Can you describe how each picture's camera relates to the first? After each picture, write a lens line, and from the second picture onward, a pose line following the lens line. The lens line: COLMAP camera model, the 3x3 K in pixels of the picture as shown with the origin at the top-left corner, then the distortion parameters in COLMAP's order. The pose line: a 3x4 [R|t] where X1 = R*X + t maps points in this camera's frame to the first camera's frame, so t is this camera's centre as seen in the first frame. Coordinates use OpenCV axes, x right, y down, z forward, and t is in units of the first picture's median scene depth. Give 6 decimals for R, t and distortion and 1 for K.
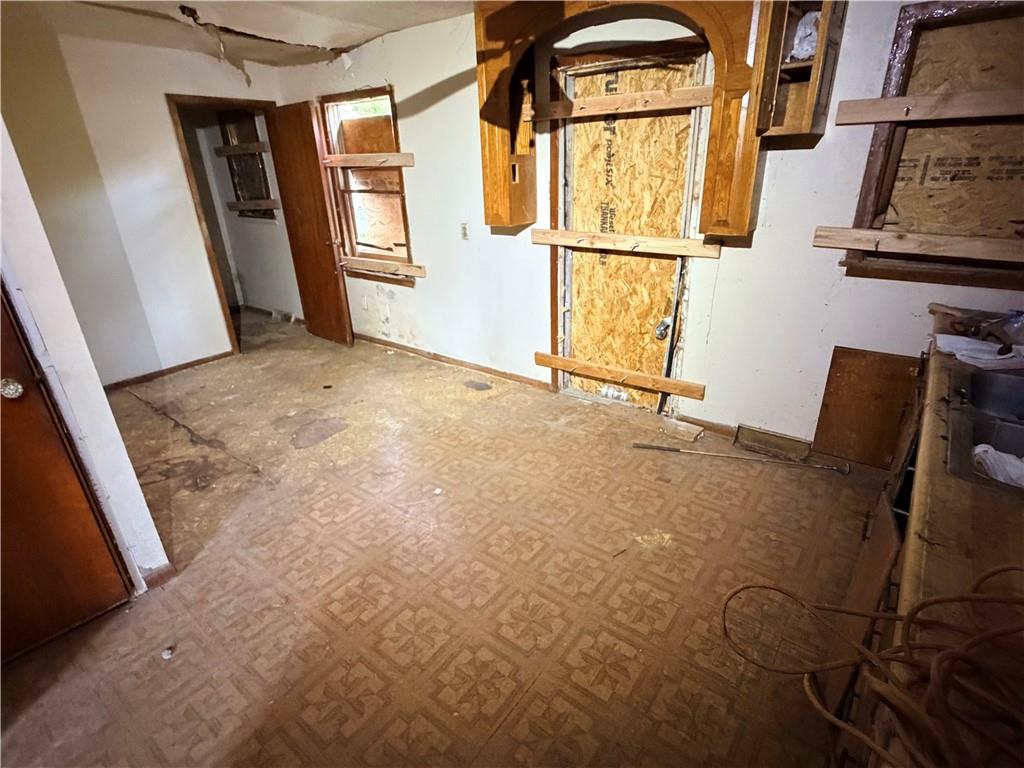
lens RADIAL K [[516.5, 0, 513.5], [0, 516.5, 387.6], [0, 0, 1]] dist [-0.000156, 0.000228]
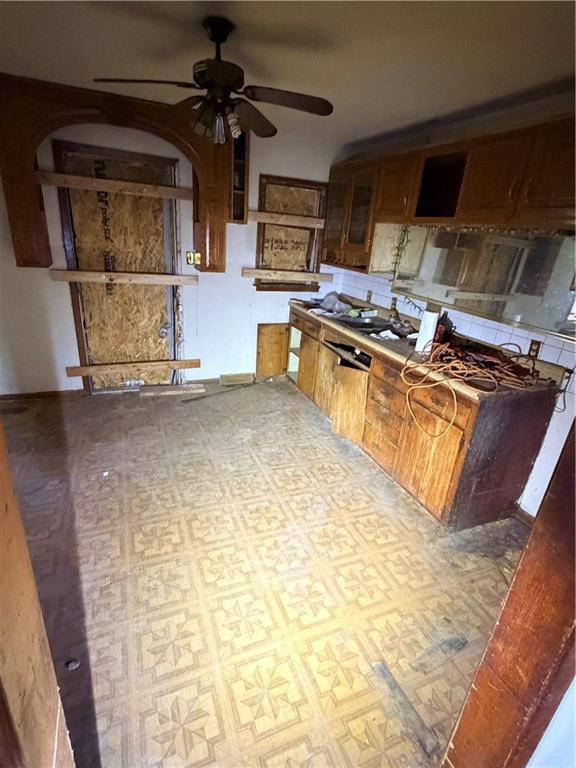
lens RADIAL K [[387.4, 0, 288.1], [0, 387.4, 383.9], [0, 0, 1]] dist [-0.000156, 0.000228]
pose [[0.500815, -0.245355, 0.830052, -0.573079], [0.262426, 0.956885, 0.124510, -0.008709], [-0.824813, 0.155471, 0.543610, 0.059396]]
